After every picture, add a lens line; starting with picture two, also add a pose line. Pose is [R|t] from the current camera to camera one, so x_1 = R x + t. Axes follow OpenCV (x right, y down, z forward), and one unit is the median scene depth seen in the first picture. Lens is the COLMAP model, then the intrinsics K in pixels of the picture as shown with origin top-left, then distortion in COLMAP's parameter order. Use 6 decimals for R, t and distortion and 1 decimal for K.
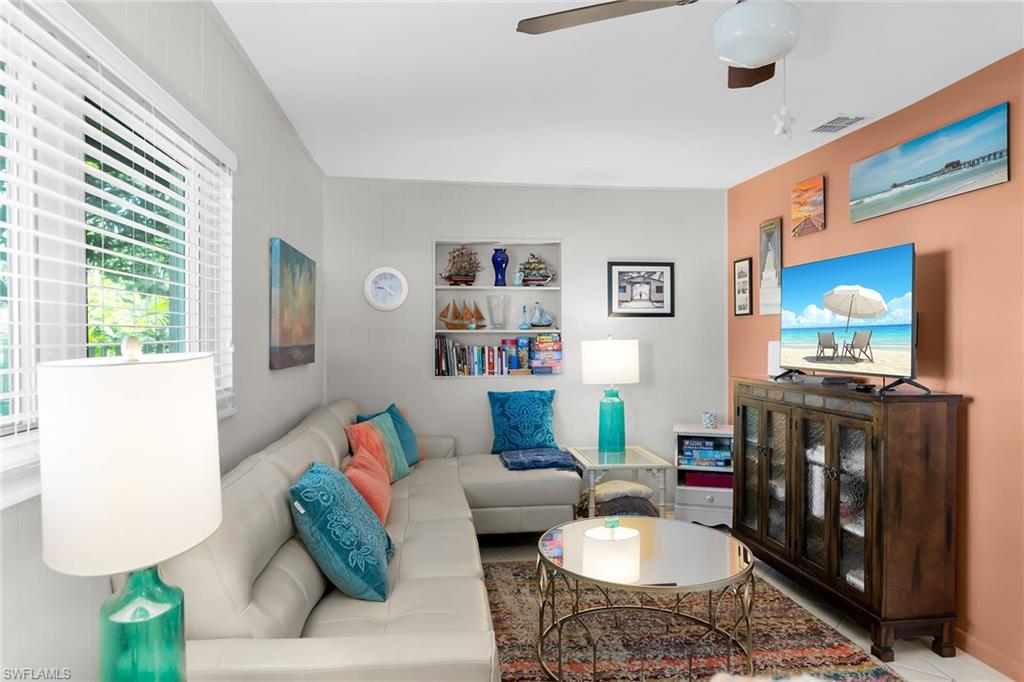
lens RADIAL K [[627.3, 0, 512.0], [0, 627.3, 341.0], [0, 0, 1]] dist [0.002719, -0.000281]
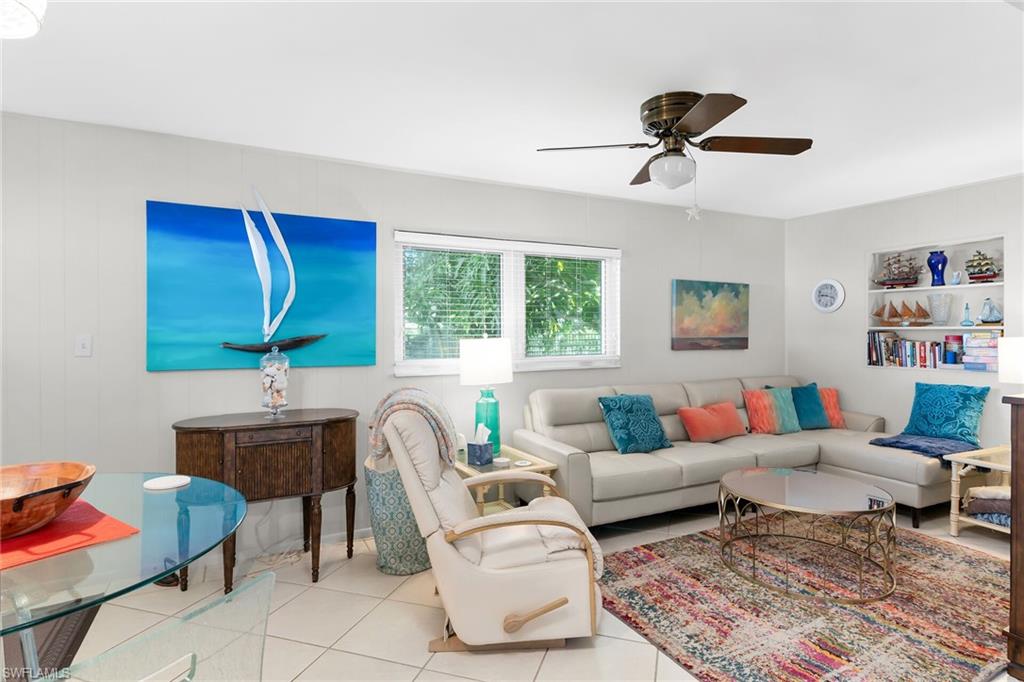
lens RADIAL K [[526.1, 0, 512.0], [0, 526.1, 341.0], [0, 0, 1]] dist [0.004393, -0.001287]
pose [[0.343612, 0.019888, -0.938901, 0.588730], [-0.007561, 0.999802, 0.018411, -0.004317], [0.939081, 0.000773, 0.343694, 0.004975]]
